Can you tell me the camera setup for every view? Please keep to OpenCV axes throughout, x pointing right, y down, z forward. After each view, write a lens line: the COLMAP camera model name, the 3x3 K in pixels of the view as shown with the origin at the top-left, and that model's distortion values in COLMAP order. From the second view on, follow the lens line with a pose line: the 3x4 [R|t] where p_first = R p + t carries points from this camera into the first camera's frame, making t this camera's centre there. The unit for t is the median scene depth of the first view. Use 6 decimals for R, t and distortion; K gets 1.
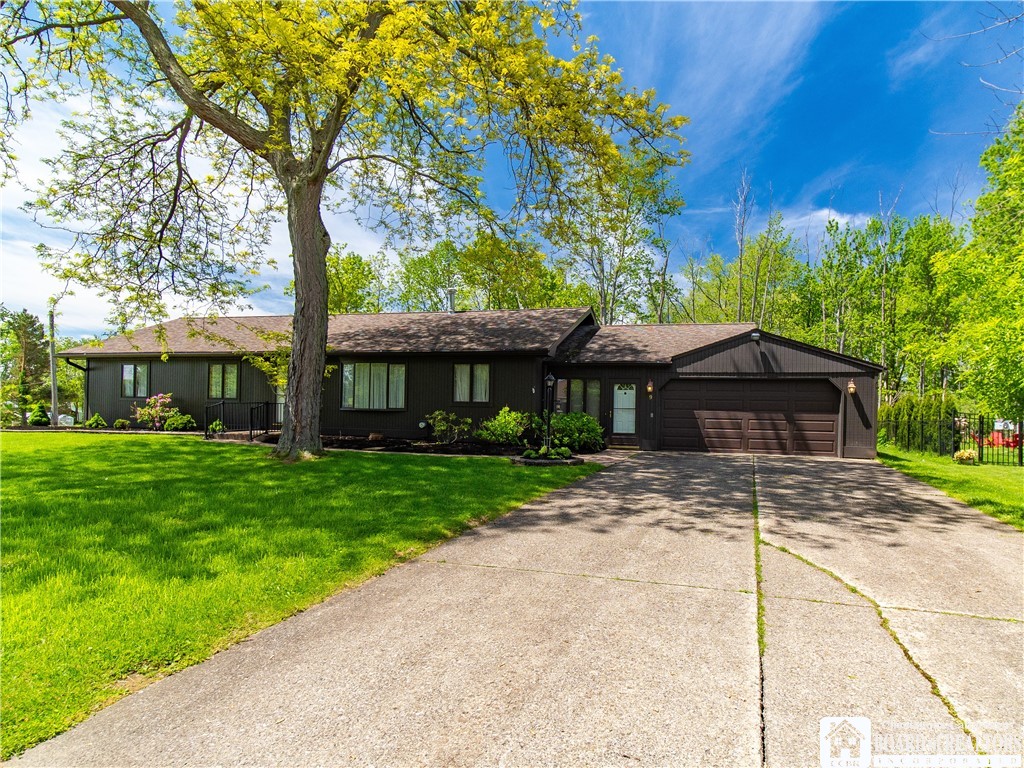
lens RADIAL K [[555.4, 0, 567.2], [0, 555.4, 406.4], [0, 0, 1]] dist [-0.005806, -0.000471]
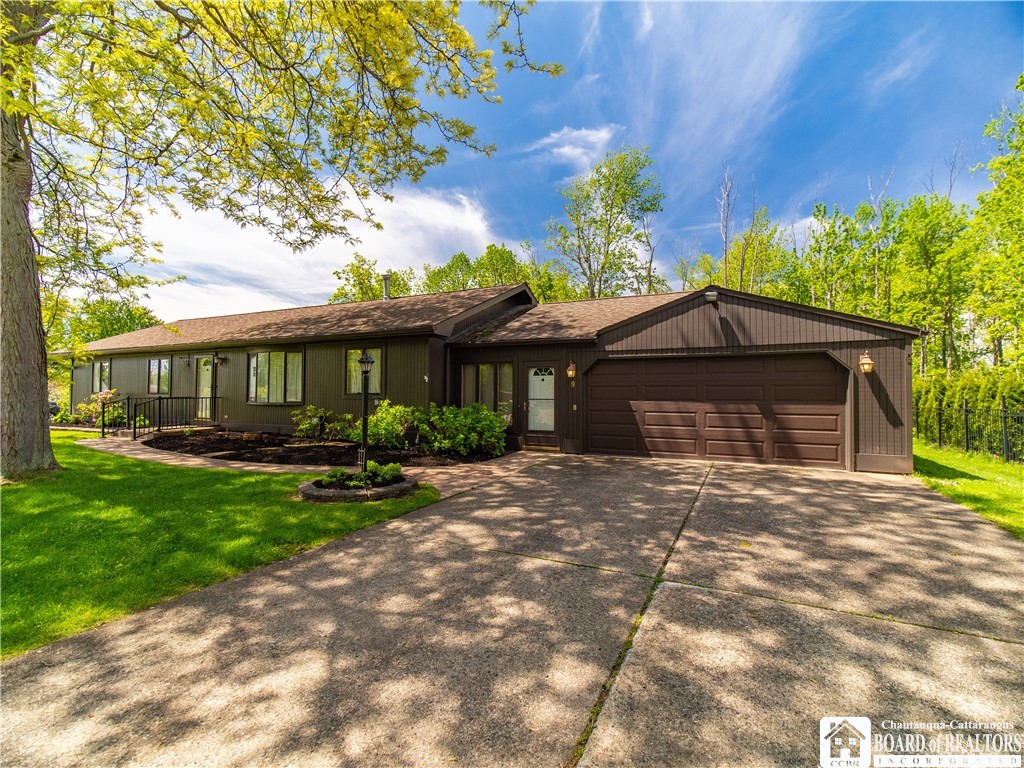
lens RADIAL K [[433.7, 0, 516.7], [0, 433.7, 384.5], [0, 0, 1]] dist [-0.010011, -0.001322]
pose [[0.985313, -0.018604, -0.169744, 0.153583], [0.015896, 0.999724, -0.017297, -0.006053], [0.170019, 0.014344, 0.985336, 0.343313]]
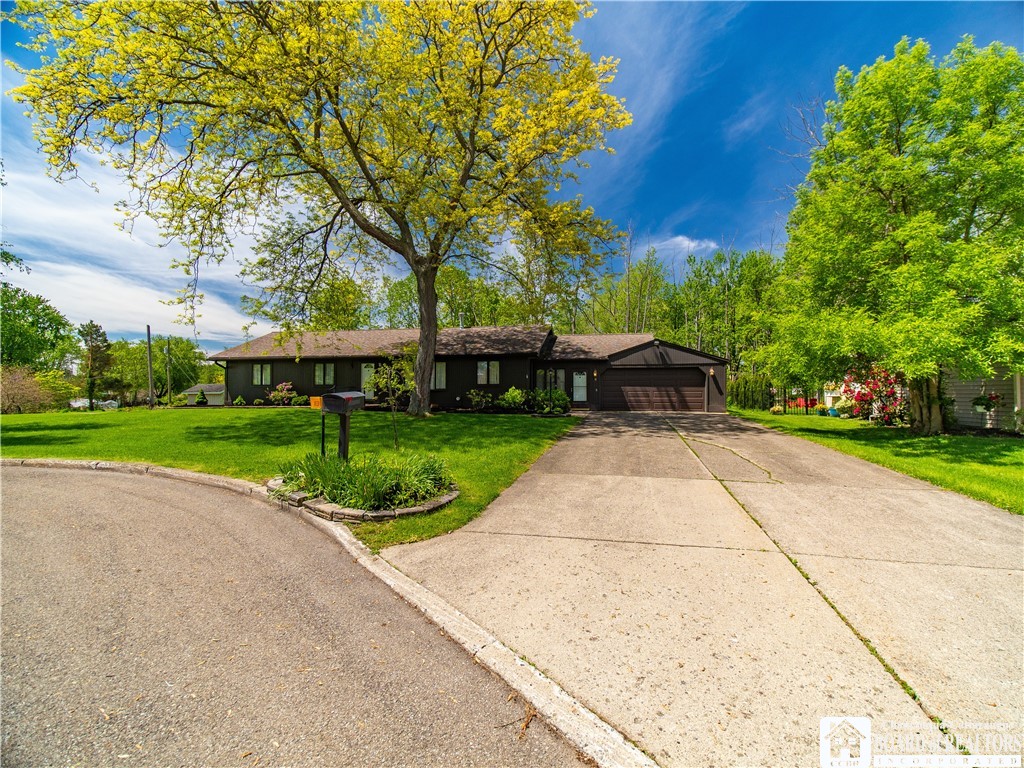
lens RADIAL K [[433.7, 0, 507.0], [0, 433.7, 377.0], [0, 0, 1]] dist [-0.010011, -0.001322]
pose [[0.998779, -0.017048, 0.046357, -0.158418], [0.018146, 0.999562, -0.023372, 0.001899], [-0.045939, 0.024184, 0.998651, -0.269559]]
